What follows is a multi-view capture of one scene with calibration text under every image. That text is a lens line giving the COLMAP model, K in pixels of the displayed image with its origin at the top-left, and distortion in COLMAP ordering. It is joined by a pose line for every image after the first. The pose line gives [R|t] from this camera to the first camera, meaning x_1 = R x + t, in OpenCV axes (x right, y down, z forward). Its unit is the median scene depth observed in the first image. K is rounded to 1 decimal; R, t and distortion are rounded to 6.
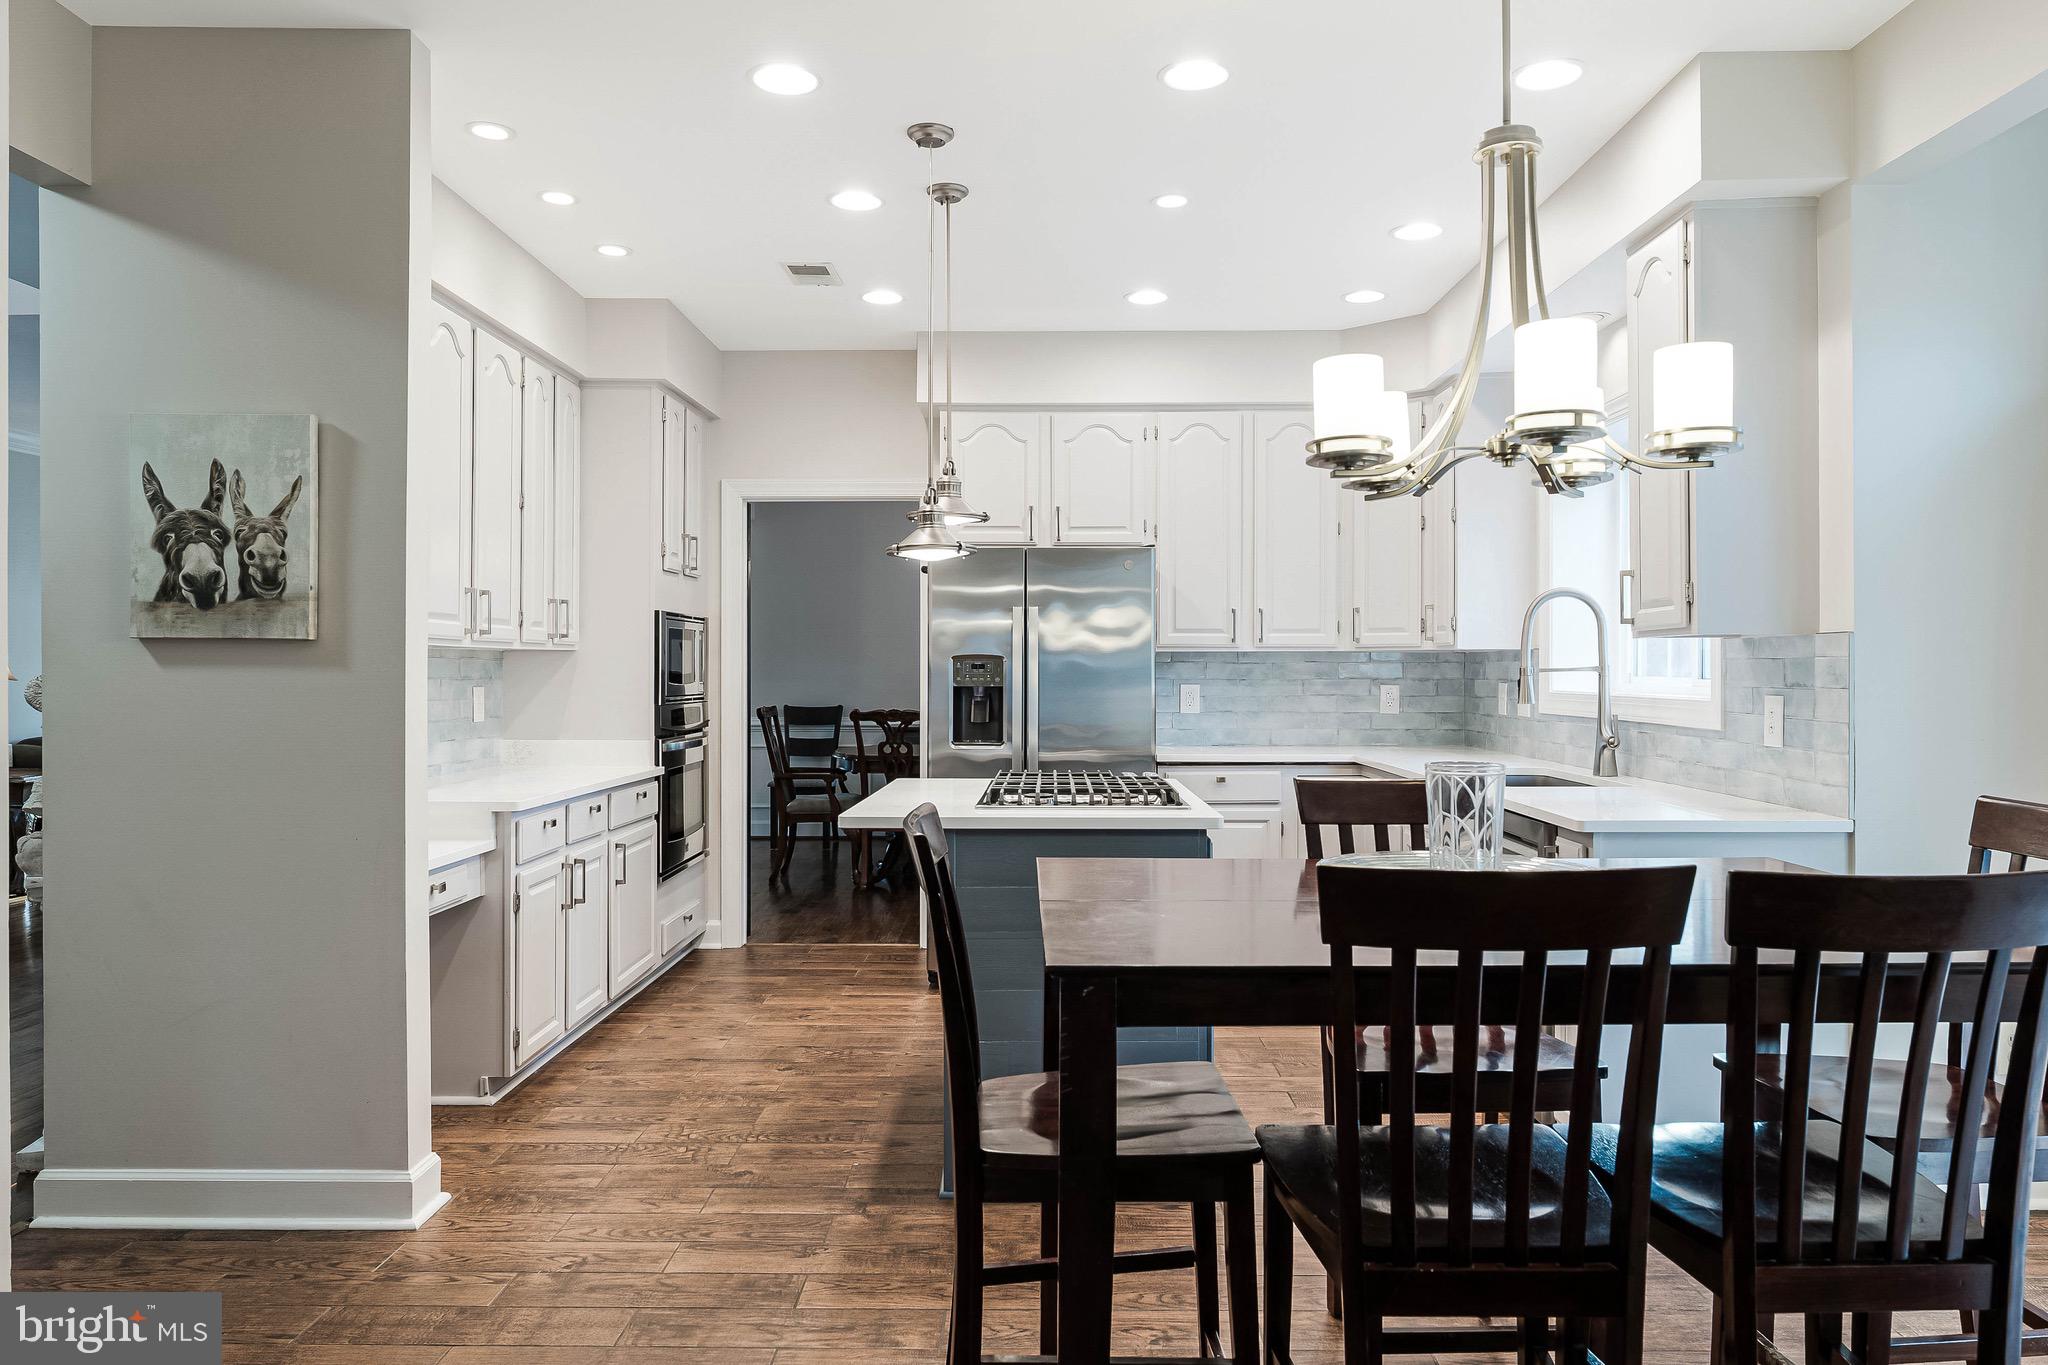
lens RADIAL K [[1377.7, 0, 1041.9], [0, 1377.7, 662.2], [0, 0, 1]] dist [-0.004152, 0.001673]
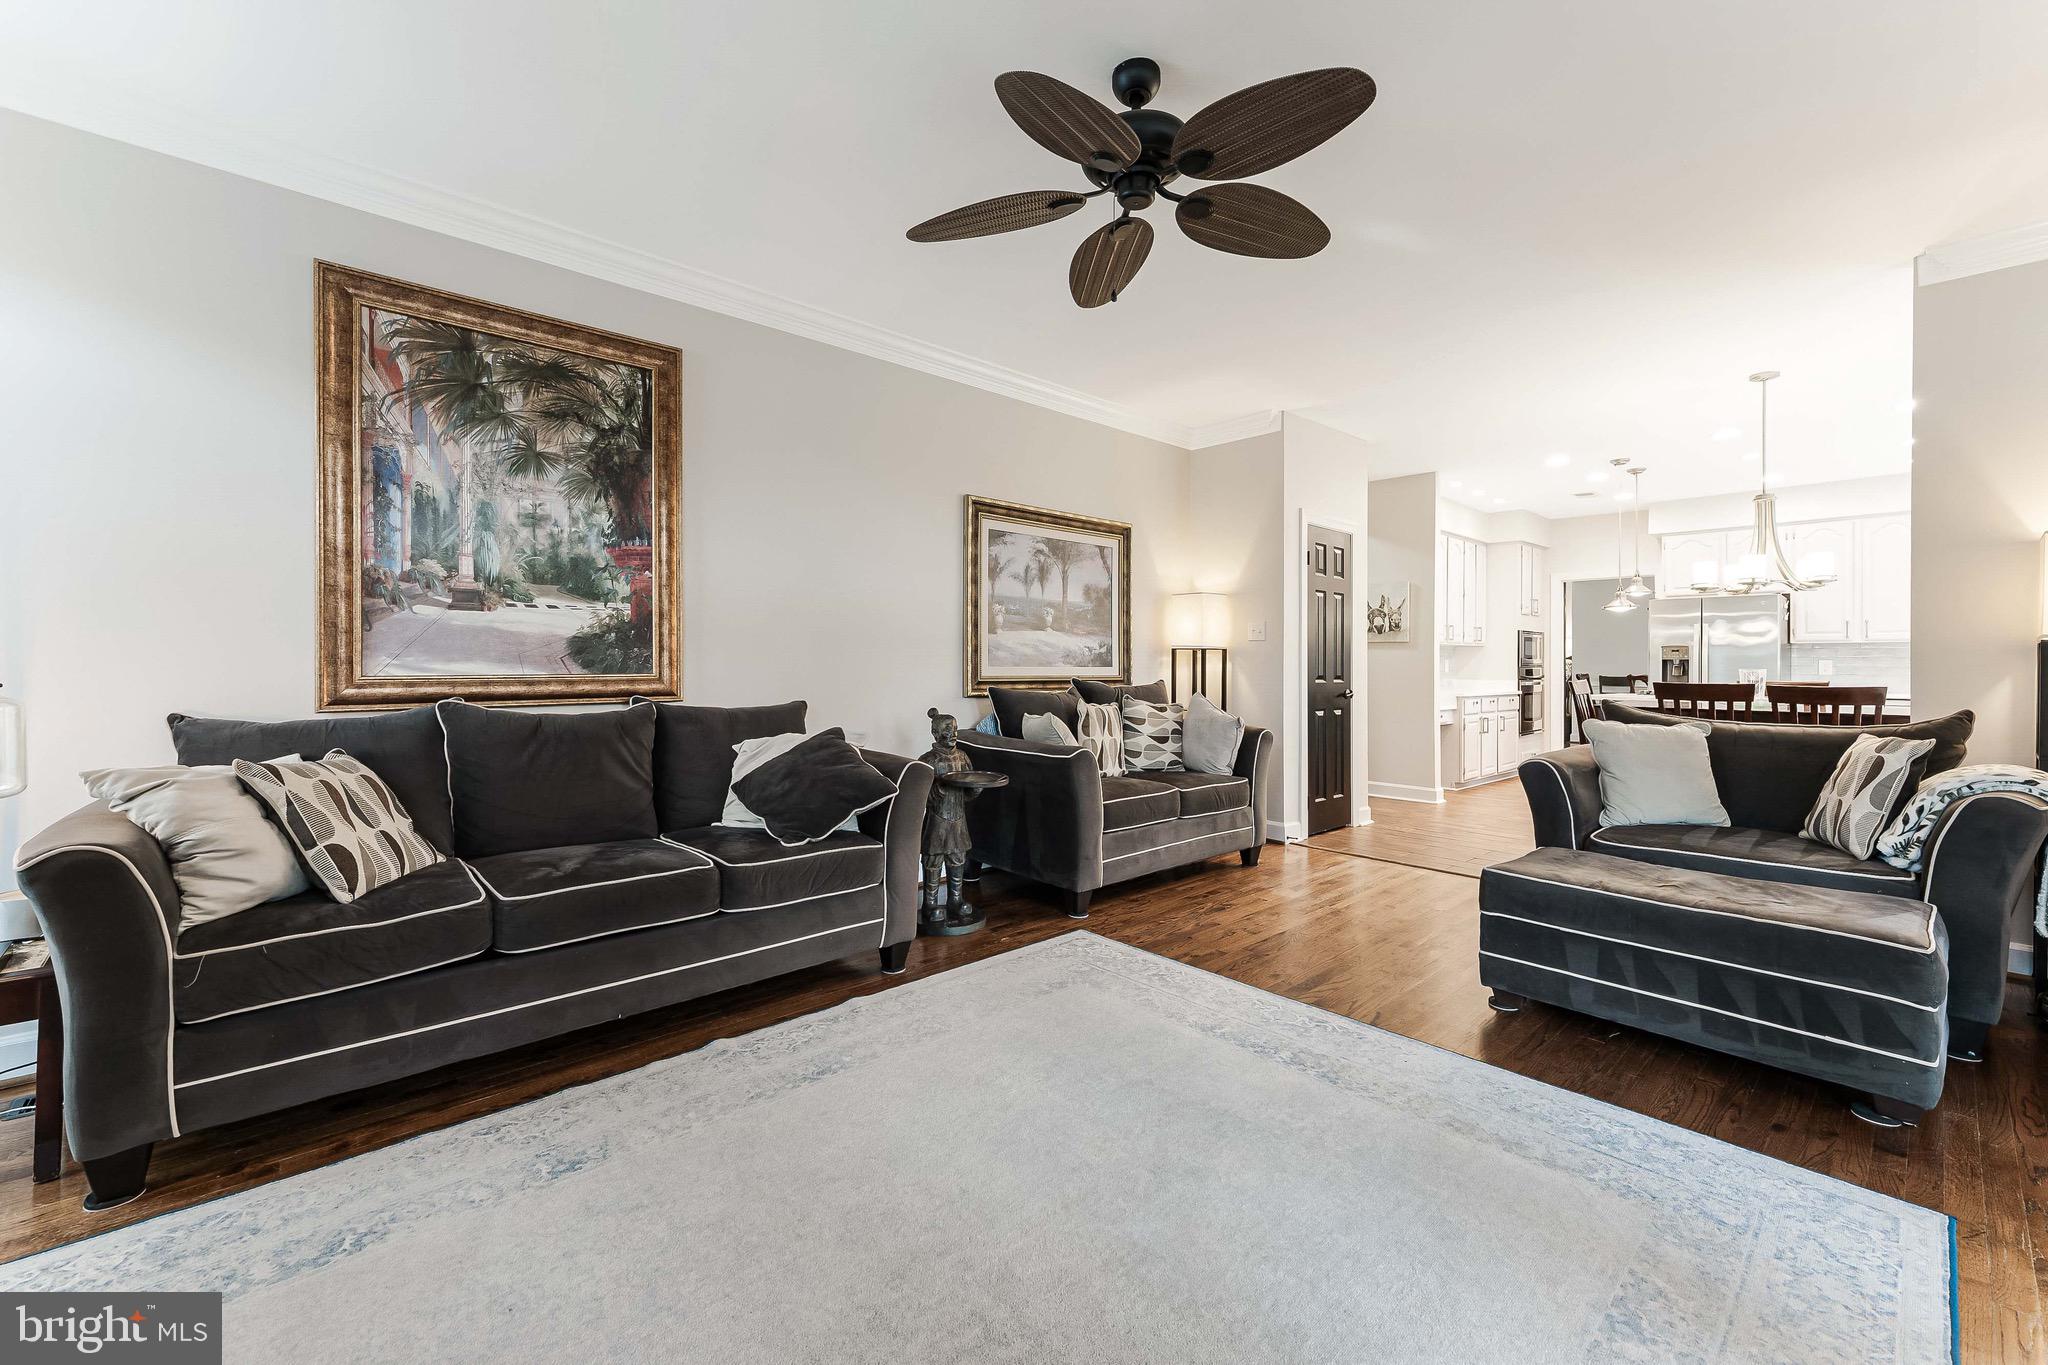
lens RADIAL K [[837.2, 0, 1025.1], [0, 837.2, 660.1], [0, 0, 1]] dist [0.003090, -0.000271]
pose [[0.677319, -0.001210, -0.735689, 0.248160], [-0.000226, 0.999998, -0.001853, 0.021924], [0.735690, 0.001421, 0.677317, -0.742272]]
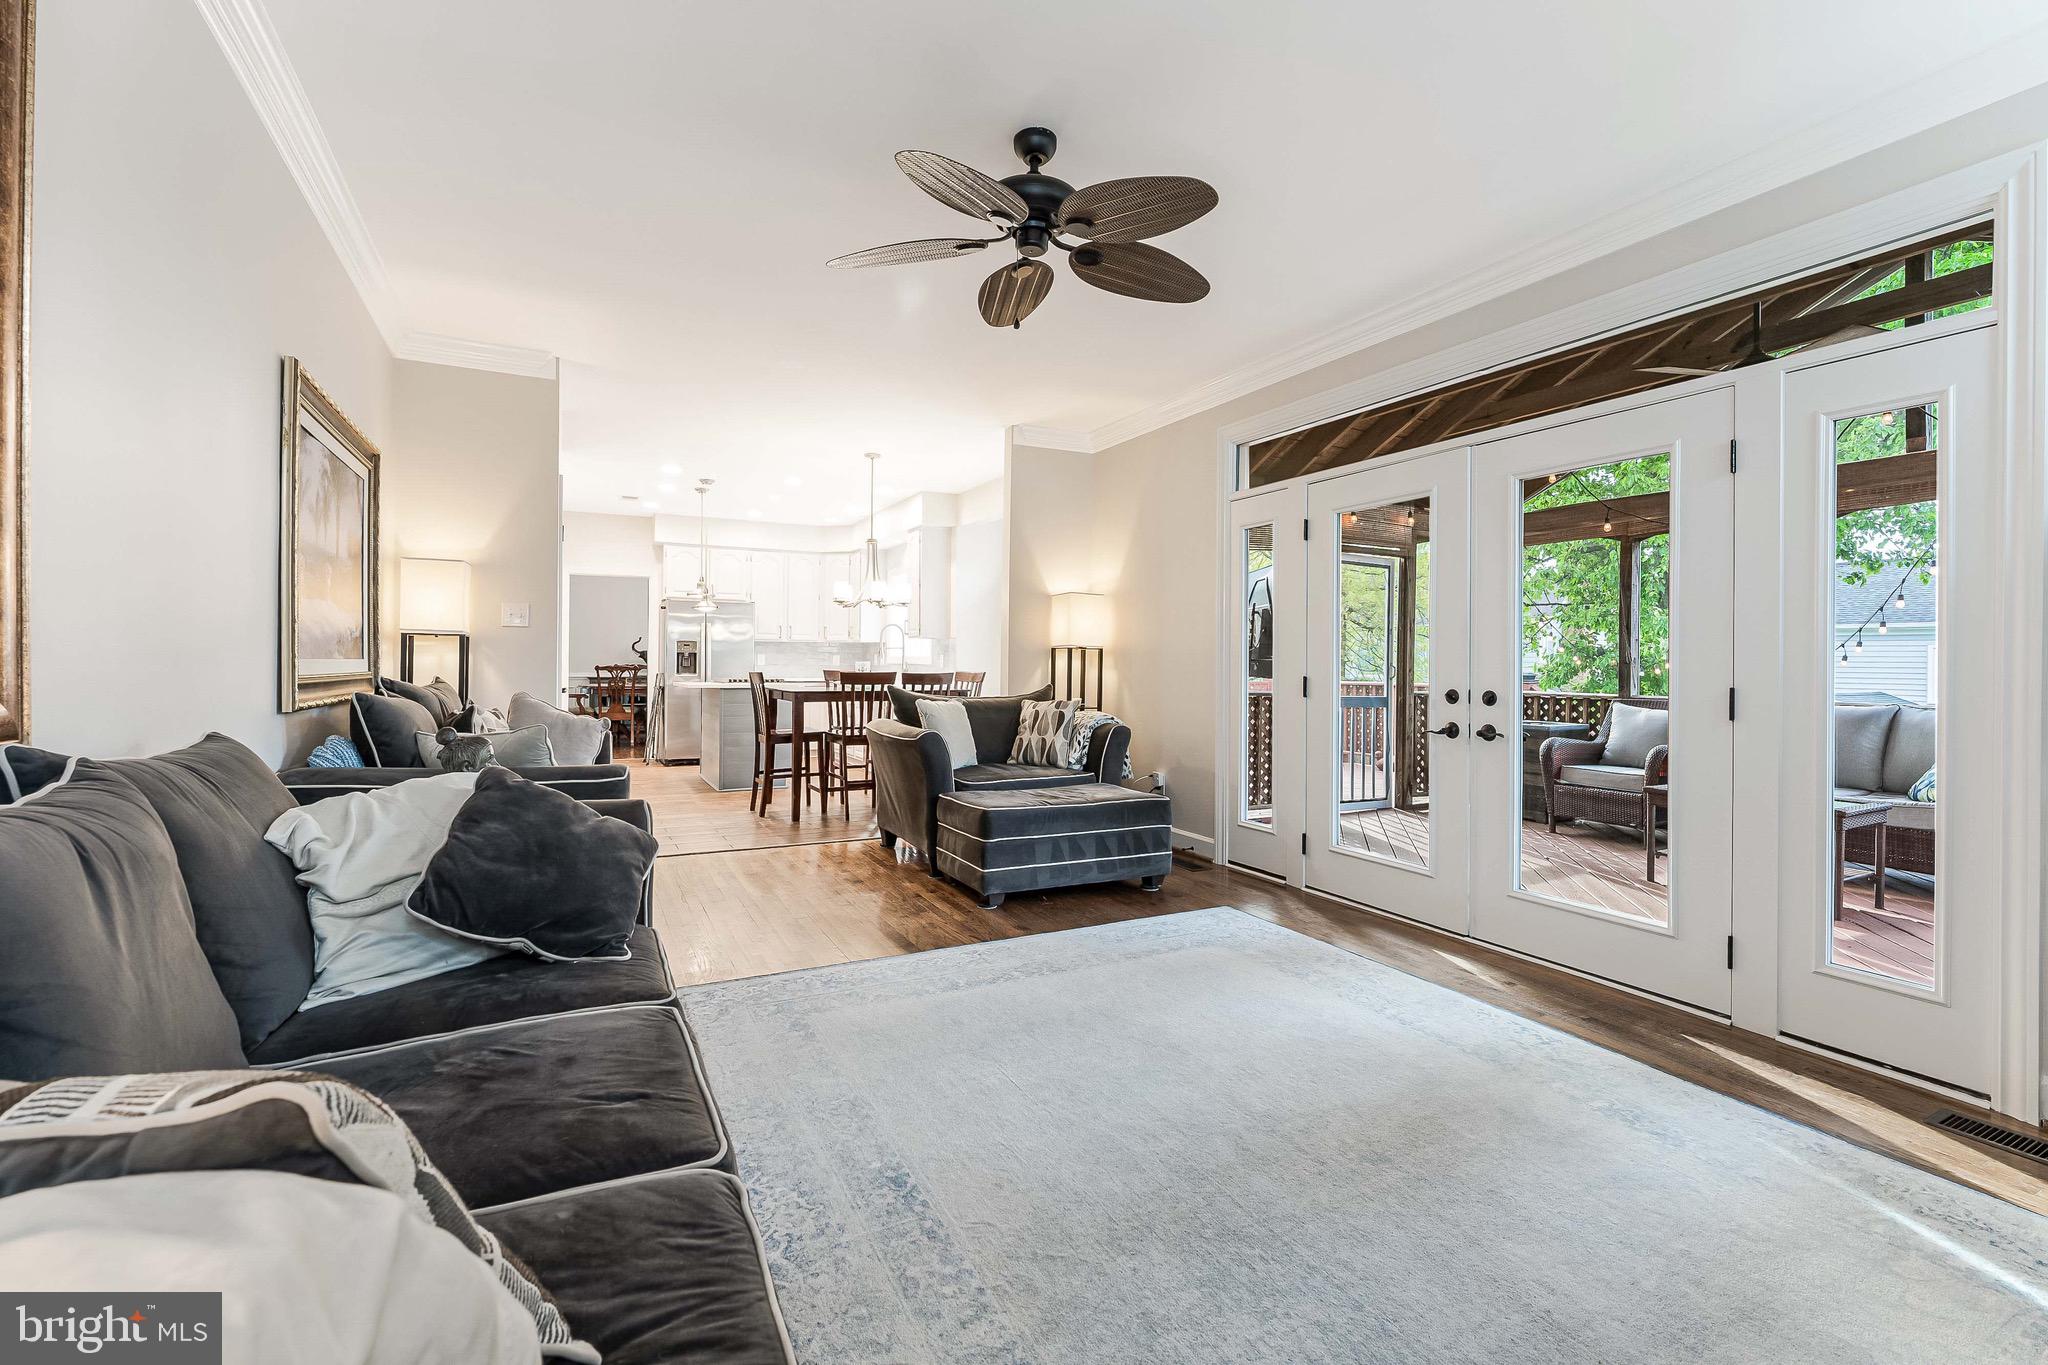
lens RADIAL K [[894.6, 0, 1036.2], [0, 894.6, 665.0], [0, 0, 1]] dist [-0.000801, 0.000021]
pose [[0.883084, 0.006012, 0.469176, -0.265164], [-0.010847, 0.999912, 0.007603, 0.021806], [-0.469089, -0.011804, 0.883072, -0.868042]]
